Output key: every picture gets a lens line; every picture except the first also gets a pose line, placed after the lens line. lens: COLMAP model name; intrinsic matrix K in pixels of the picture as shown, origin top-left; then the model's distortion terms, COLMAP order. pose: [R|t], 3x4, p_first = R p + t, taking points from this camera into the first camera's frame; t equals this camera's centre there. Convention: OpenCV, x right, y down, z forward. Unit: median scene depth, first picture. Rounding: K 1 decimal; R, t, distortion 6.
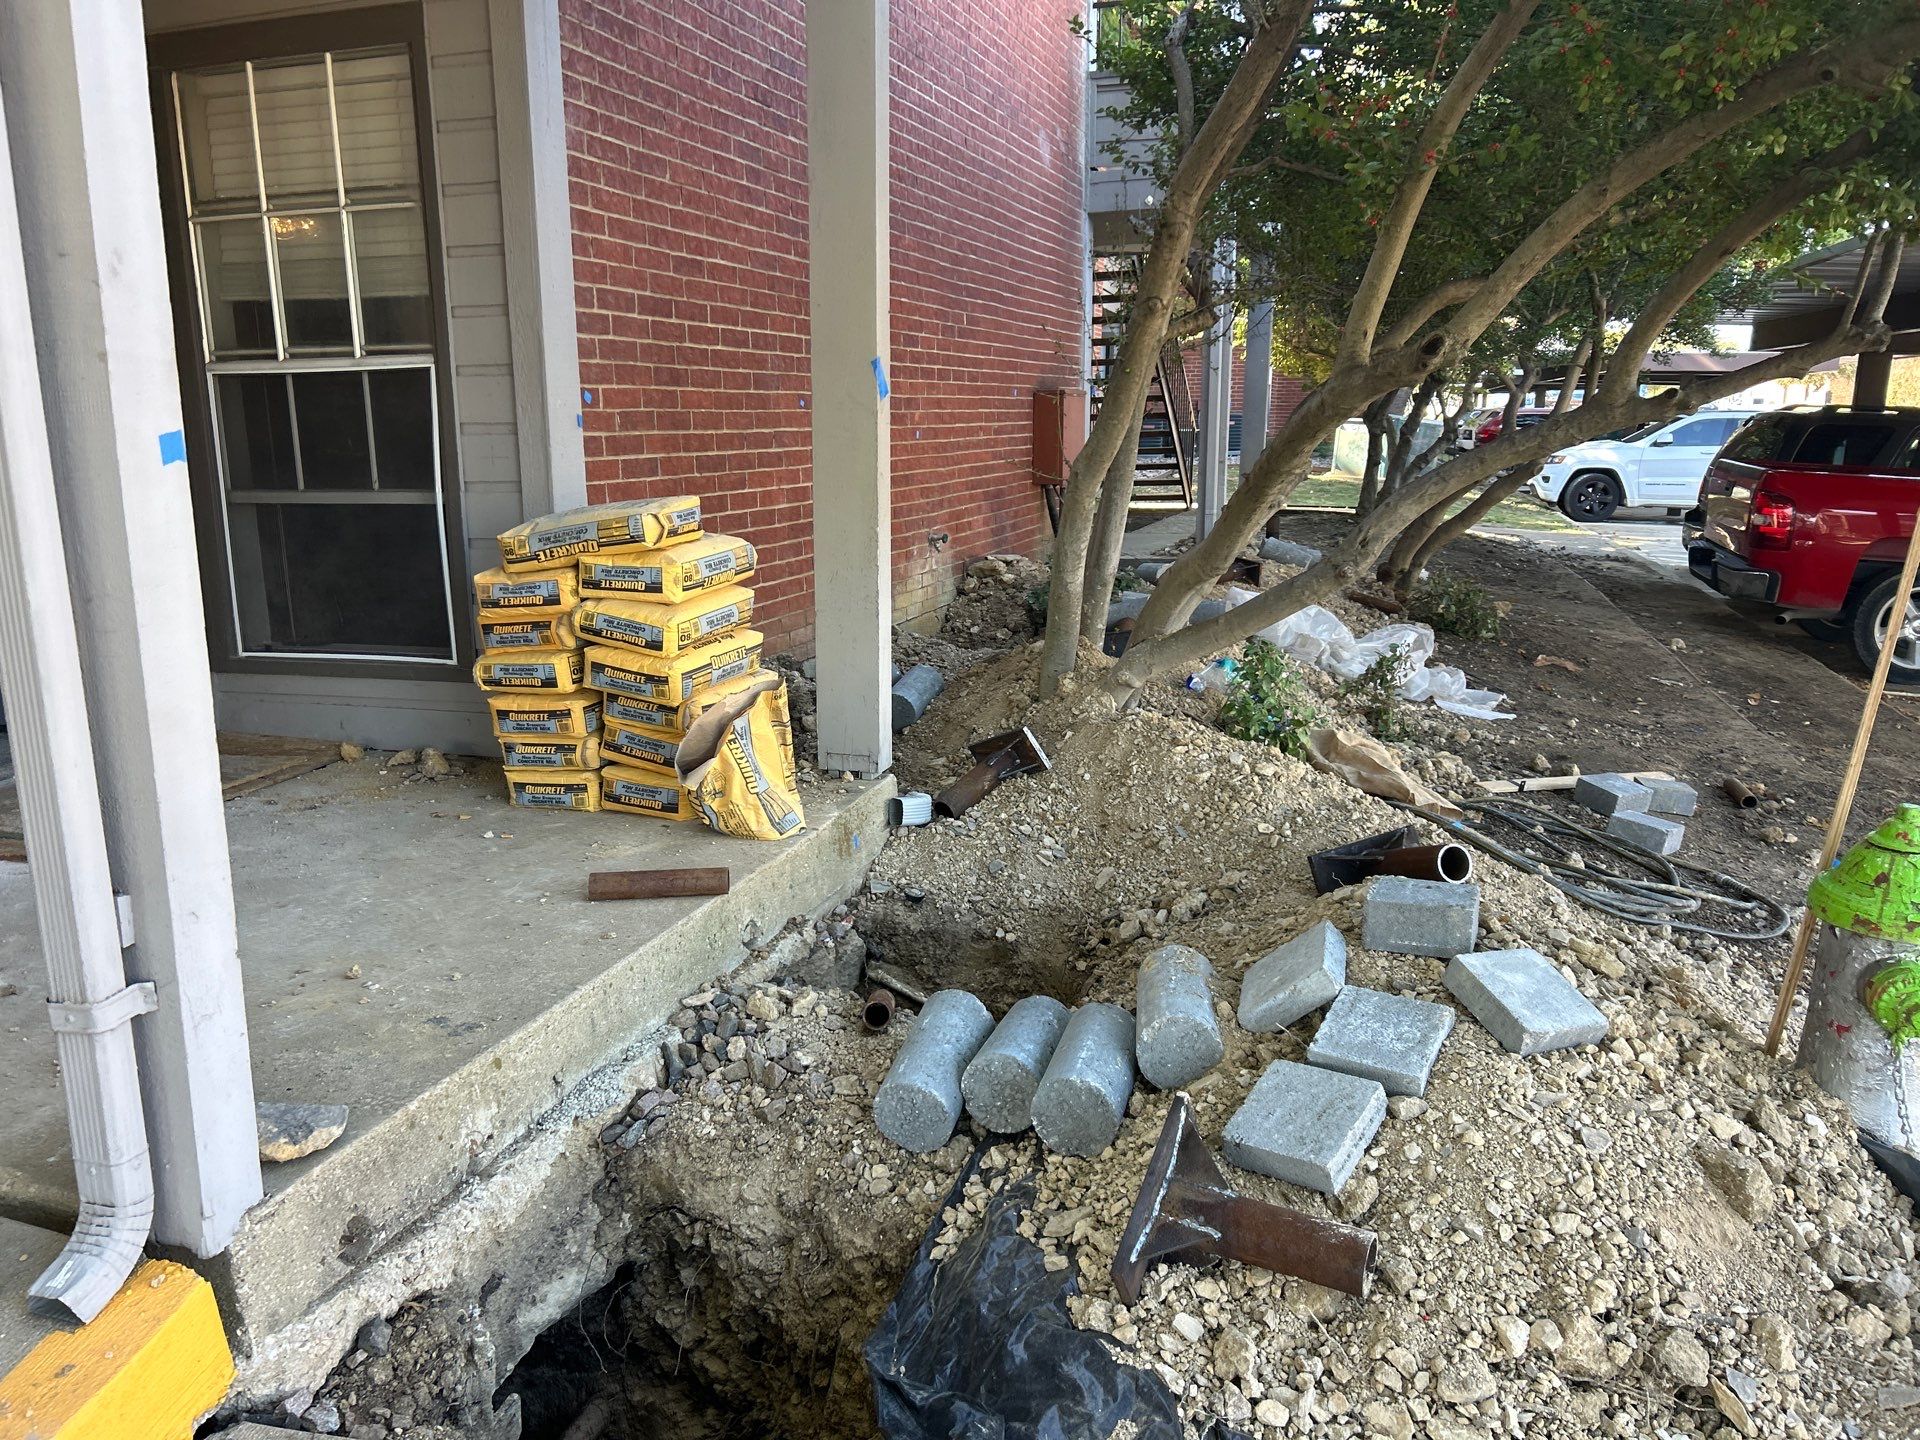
lens RADIAL K [[1452.5, 0, 939.7], [0, 1452.5, 727.3], [0, 0, 1]] dist [0.050328, -0.068680]
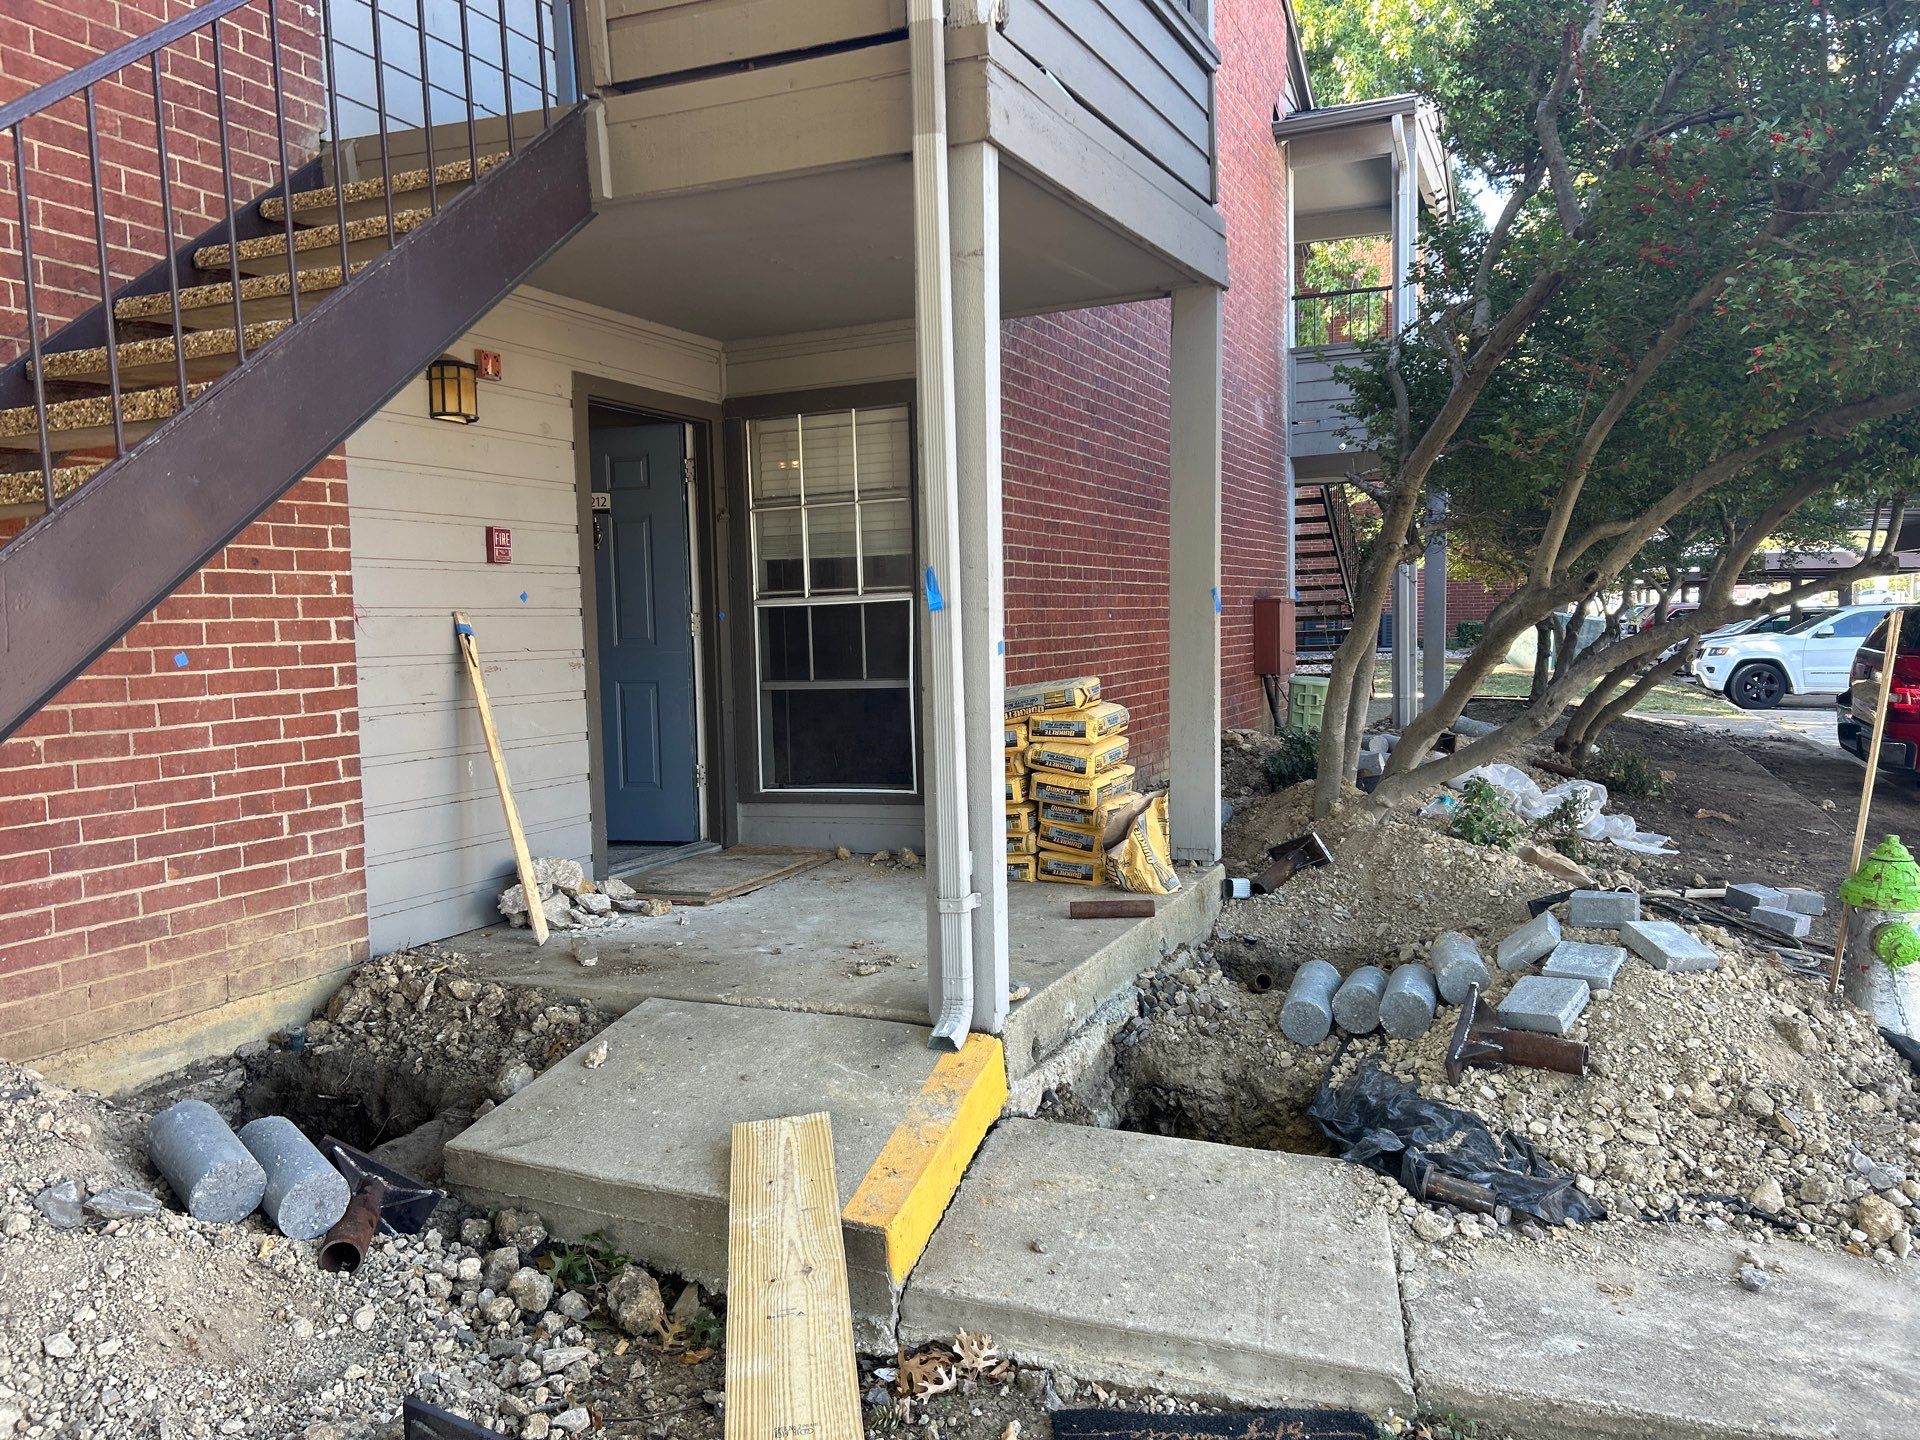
lens RADIAL K [[1452.5, 0, 938.9], [0, 1452.5, 713.8], [0, 0, 1]] dist [0.050328, -0.068680]
pose [[0.994583, -0.010621, -0.103403, -0.182849], [-0.004593, 0.989305, -0.145792, 0.109243], [0.103845, 0.145477, 0.983897, -0.550370]]
